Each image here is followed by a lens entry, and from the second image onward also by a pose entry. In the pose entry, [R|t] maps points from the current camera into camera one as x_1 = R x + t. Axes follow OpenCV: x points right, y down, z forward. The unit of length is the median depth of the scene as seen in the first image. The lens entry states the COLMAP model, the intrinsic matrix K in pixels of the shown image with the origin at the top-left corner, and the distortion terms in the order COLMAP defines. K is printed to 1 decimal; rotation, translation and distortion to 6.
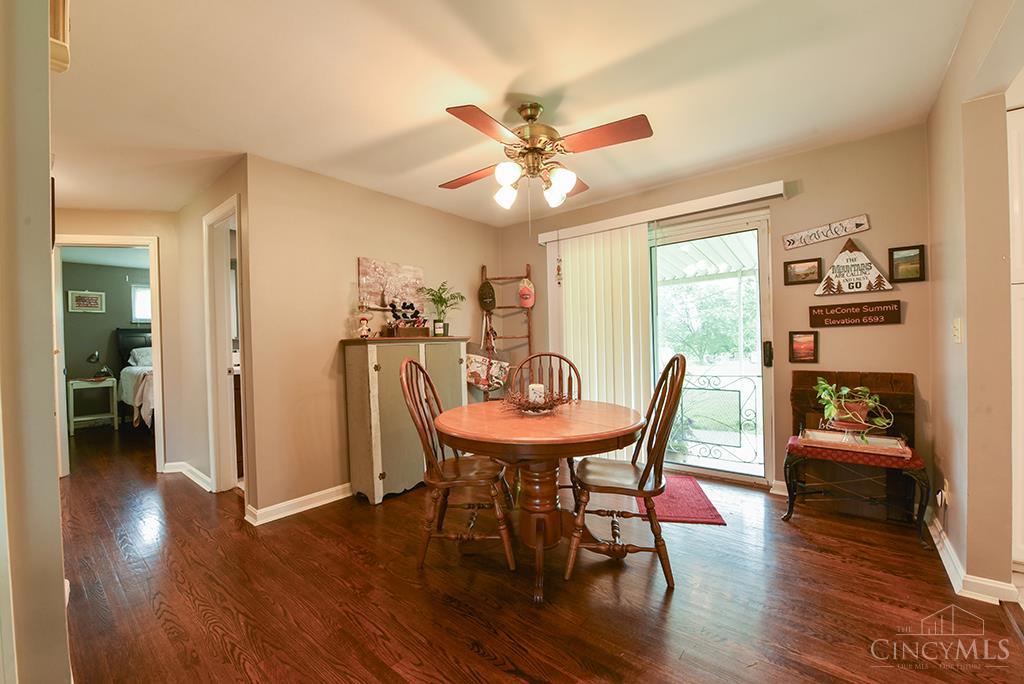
lens RADIAL K [[411.5, 0, 513.3], [0, 411.5, 339.6], [0, 0, 1]] dist [-0.012833, -0.002315]
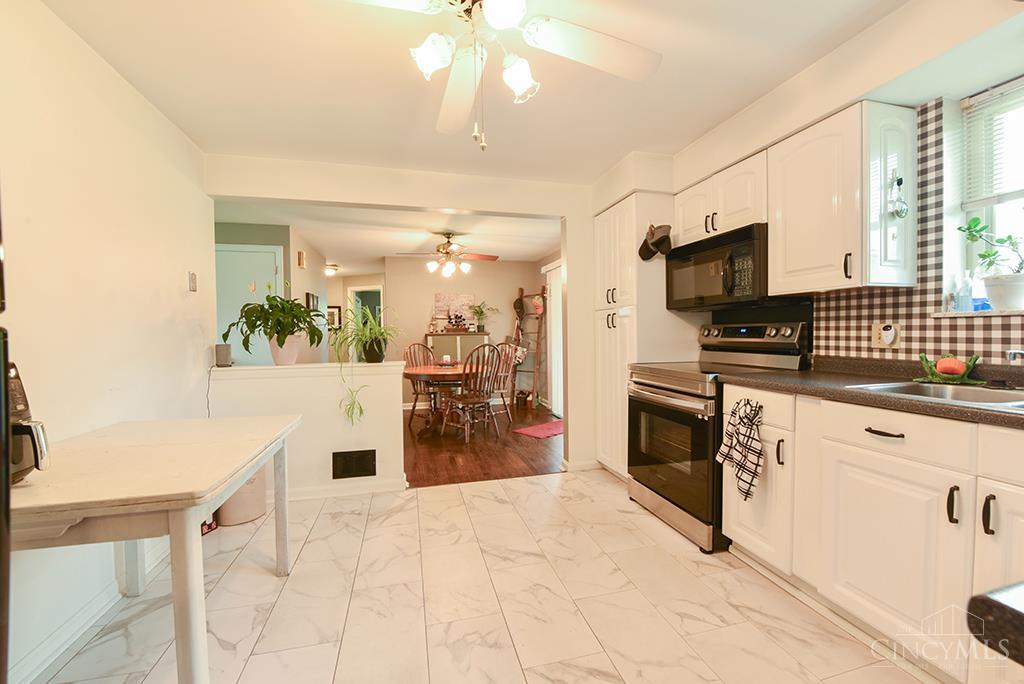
lens RADIAL K [[411.5, 0, 511.1], [0, 411.5, 343.1], [0, 0, 1]] dist [-0.012833, -0.002315]
pose [[0.803009, 0.027834, -0.595316, 1.378094], [-0.008613, 0.999346, 0.035106, -0.034446], [0.595905, -0.023063, 0.802724, -0.502742]]
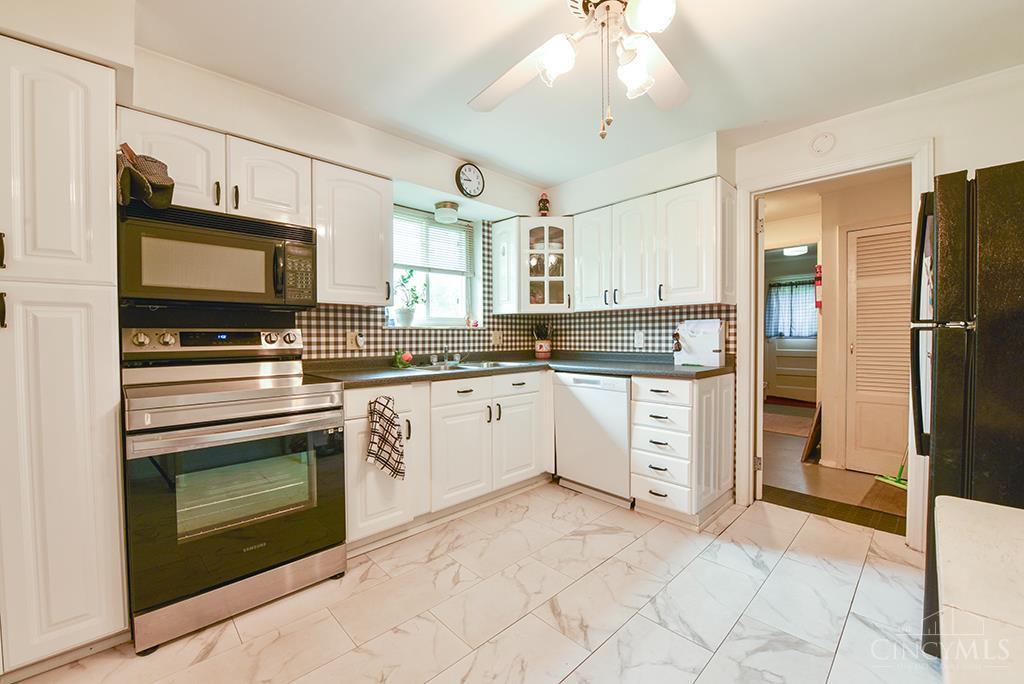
lens RADIAL K [[411.5, 0, 512.2], [0, 411.5, 343.5], [0, 0, 1]] dist [-0.012833, -0.002315]
pose [[0.121649, 0.001699, 0.992572, 0.530607], [0.007851, 0.999966, -0.002674, -0.015656], [-0.992542, 0.008118, 0.121631, -0.047582]]
